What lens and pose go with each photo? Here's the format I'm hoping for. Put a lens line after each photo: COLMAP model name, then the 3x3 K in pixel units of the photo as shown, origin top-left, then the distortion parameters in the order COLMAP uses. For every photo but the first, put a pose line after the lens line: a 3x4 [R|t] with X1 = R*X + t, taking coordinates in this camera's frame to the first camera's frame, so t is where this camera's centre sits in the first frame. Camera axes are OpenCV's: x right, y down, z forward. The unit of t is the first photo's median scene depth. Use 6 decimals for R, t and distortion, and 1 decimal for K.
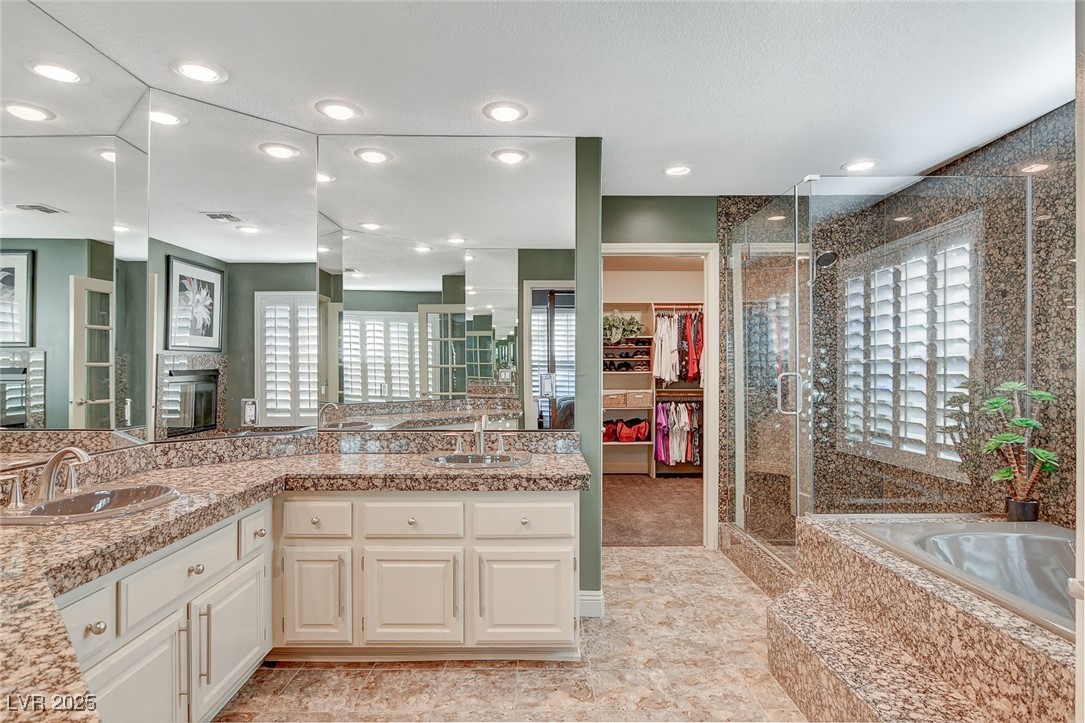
lens RADIAL K [[591.2, 0, 541.2], [0, 591.2, 362.3], [0, 0, 1]] dist [-0.000105, -0.000337]
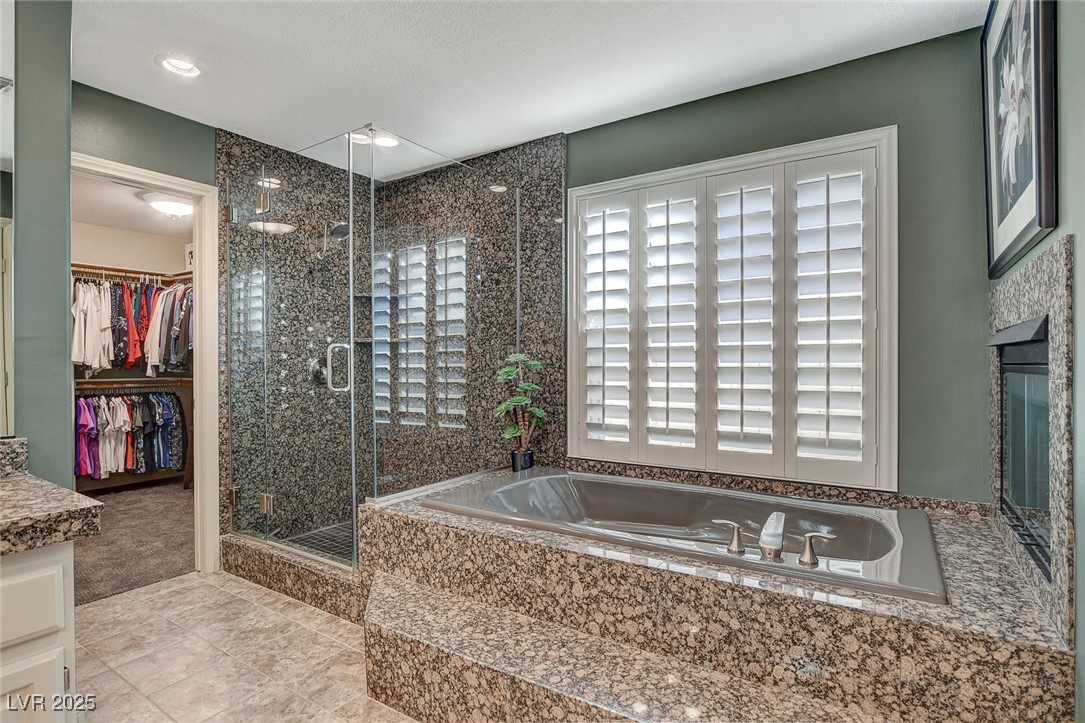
lens RADIAL K [[547.9, 0, 542.6], [0, 547.9, 364.2], [0, 0, 1]] dist [-0.022011, 0.003295]
pose [[0.559758, -0.002389, 0.828653, -0.085373], [-0.004863, 0.999969, 0.006168, 0.042654], [-0.828642, -0.007483, 0.559729, 0.305304]]
